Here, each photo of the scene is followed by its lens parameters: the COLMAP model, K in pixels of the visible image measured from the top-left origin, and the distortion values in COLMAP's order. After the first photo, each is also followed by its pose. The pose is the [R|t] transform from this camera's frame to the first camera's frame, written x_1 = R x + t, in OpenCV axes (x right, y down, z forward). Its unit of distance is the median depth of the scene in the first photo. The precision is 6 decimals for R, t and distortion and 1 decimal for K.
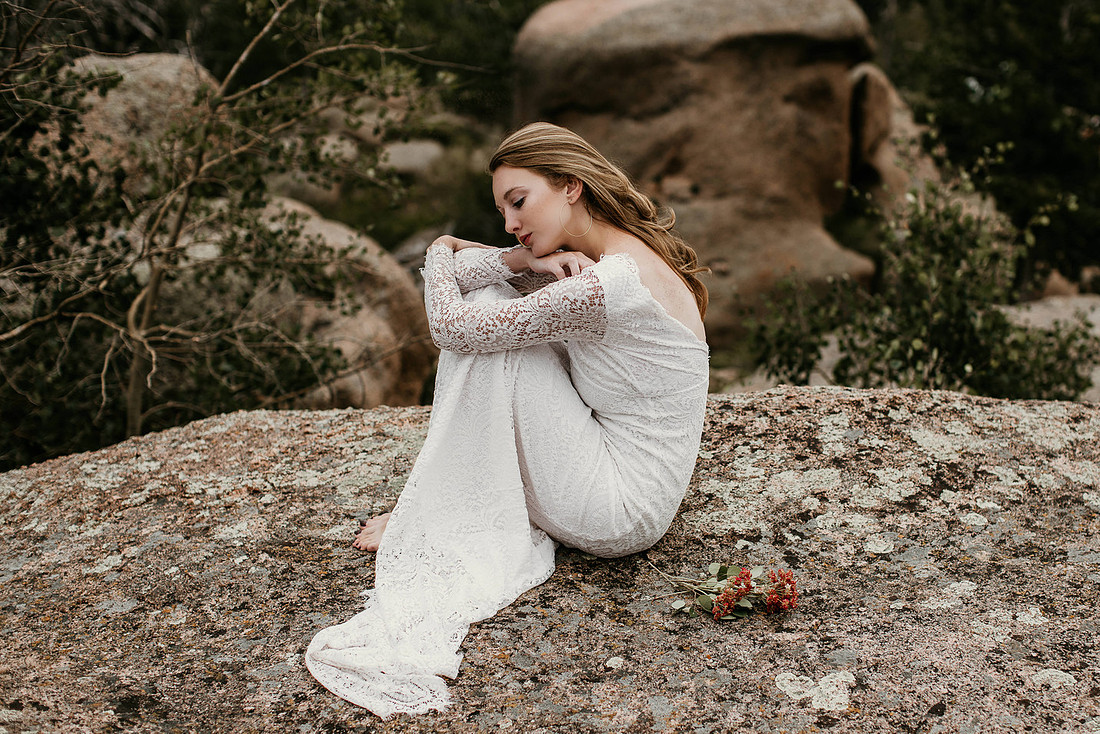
lens RADIAL K [[1945.7, 0, 636.1], [0, 1945.7, 366.2], [0, 0, 1]] dist [-0.125916, 0.181674]
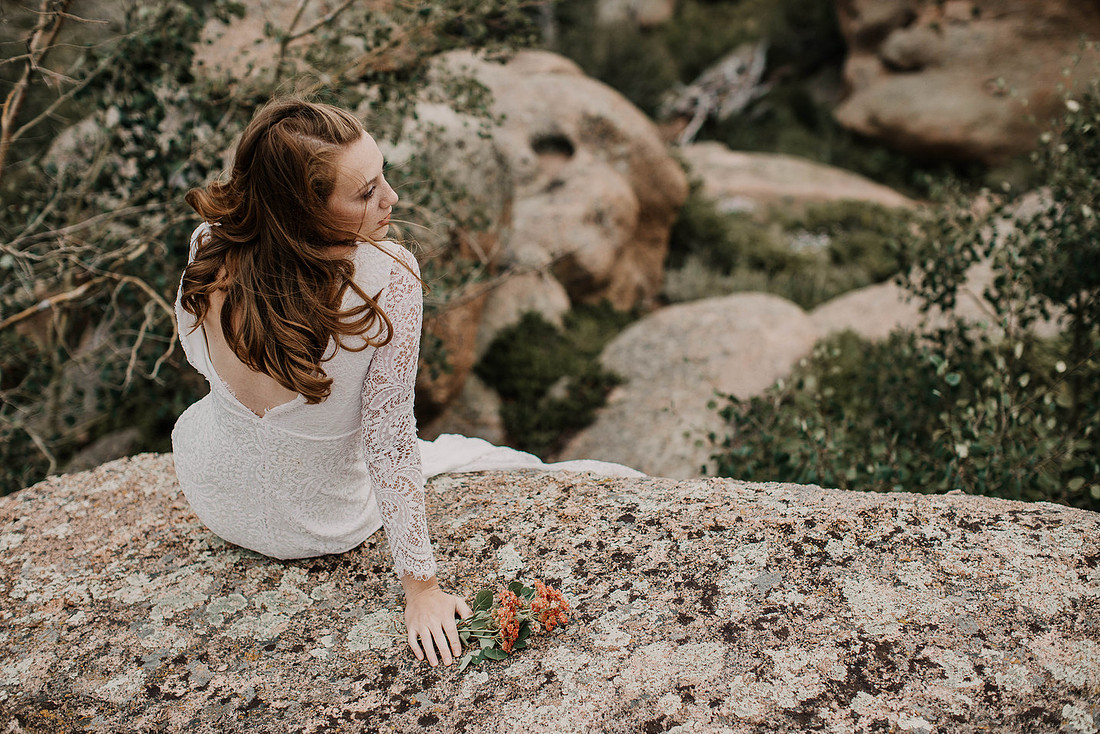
lens RADIAL K [[1609.5, 0, 550.0], [0, 1609.5, 367.0], [0, 0, 1]] dist [-0.157184, 0.338201]
pose [[0.962766, 0.020753, -0.269539, 0.200194], [0.019686, 0.989020, 0.146464, -0.141790], [0.269619, -0.146317, 0.951786, 0.409238]]
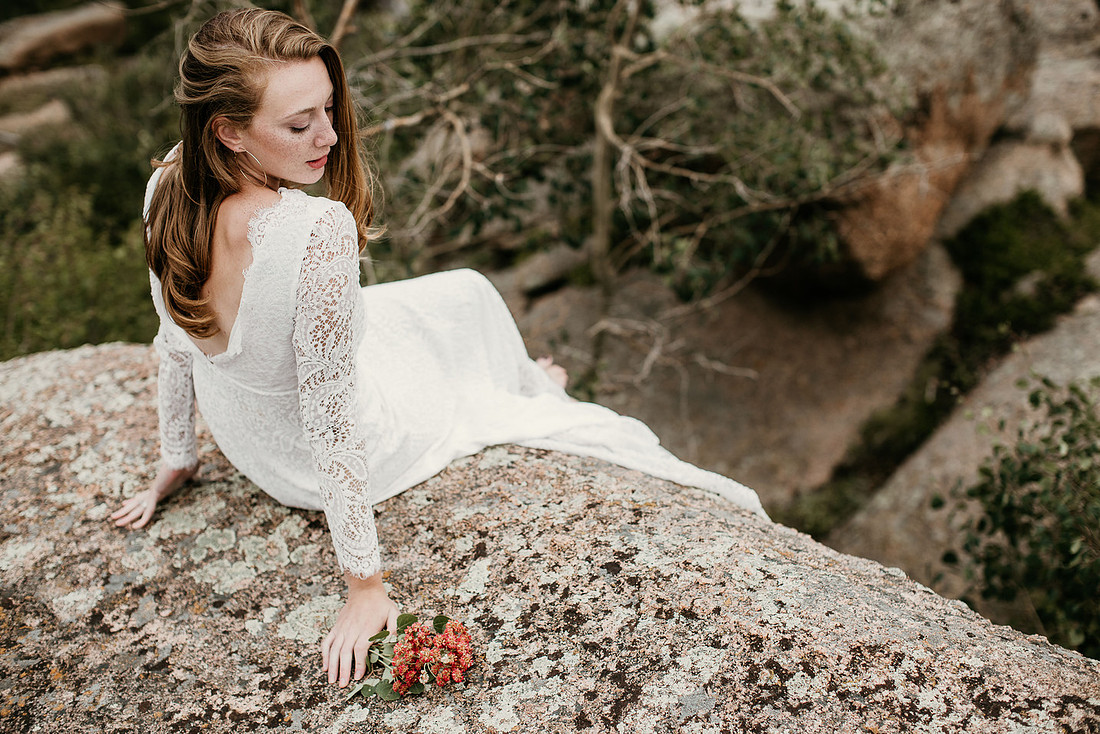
lens RADIAL K [[1609.5, 0, 550.0], [0, 1609.5, 367.0], [0, 0, 1]] dist [-0.157184, 0.338201]
pose [[0.765527, 0.251926, -0.592032, 0.351373], [-0.088085, 0.952528, 0.291428, -0.209268], [0.637346, -0.170947, 0.751377, 0.628576]]
